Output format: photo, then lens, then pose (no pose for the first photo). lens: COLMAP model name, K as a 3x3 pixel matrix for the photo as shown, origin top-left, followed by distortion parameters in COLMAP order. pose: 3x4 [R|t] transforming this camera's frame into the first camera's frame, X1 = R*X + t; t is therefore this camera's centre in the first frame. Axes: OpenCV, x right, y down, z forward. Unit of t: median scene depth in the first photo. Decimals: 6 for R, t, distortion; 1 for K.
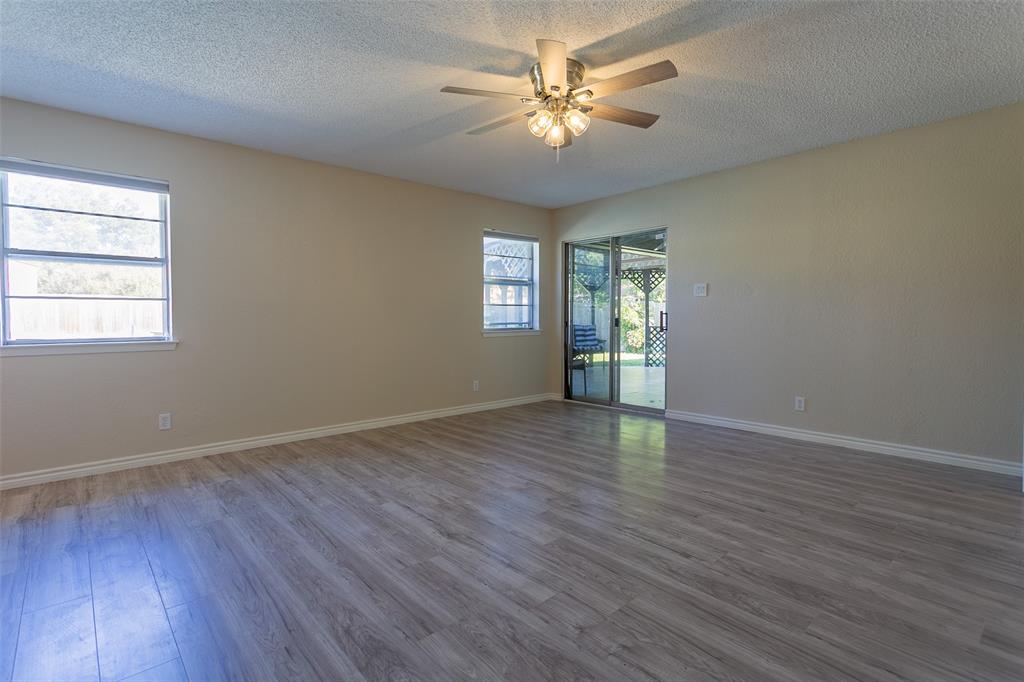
lens RADIAL K [[491.5, 0, 512.0], [0, 491.5, 341.0], [0, 0, 1]] dist [0.004773, 0.000078]
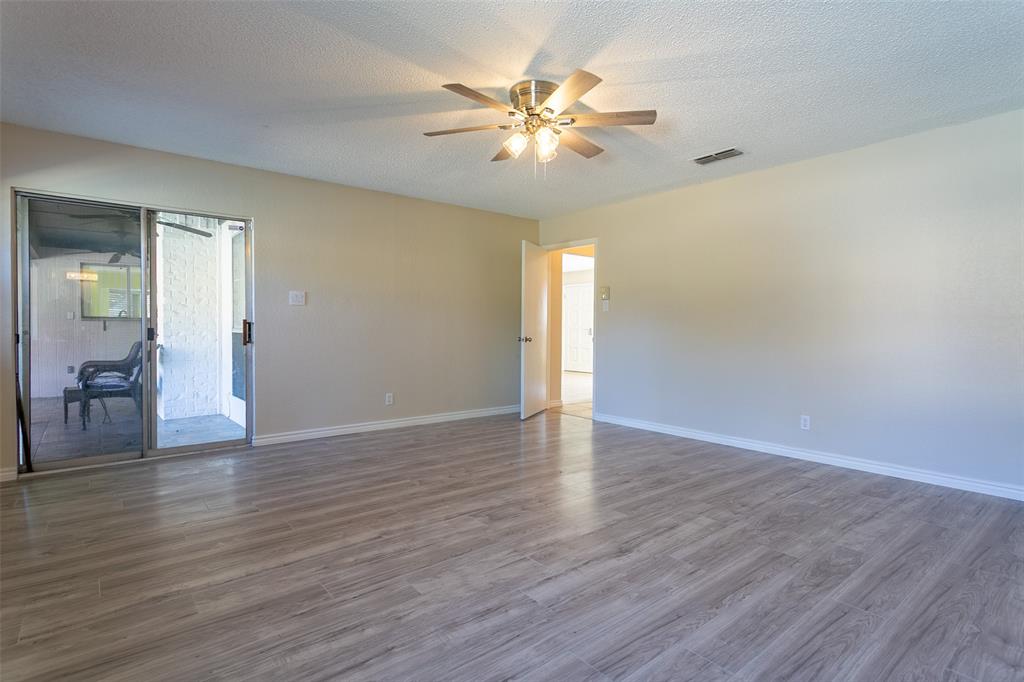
lens RADIAL K [[529.8, 0, 456.8], [0, 529.8, 343.6], [0, 0, 1]] dist [-0.000217, -0.000306]
pose [[0.073838, -0.025773, 0.996937, -1.028896], [0.045542, 0.998710, 0.022445, -0.044364], [-0.996230, 0.043745, 0.074916, 1.076276]]
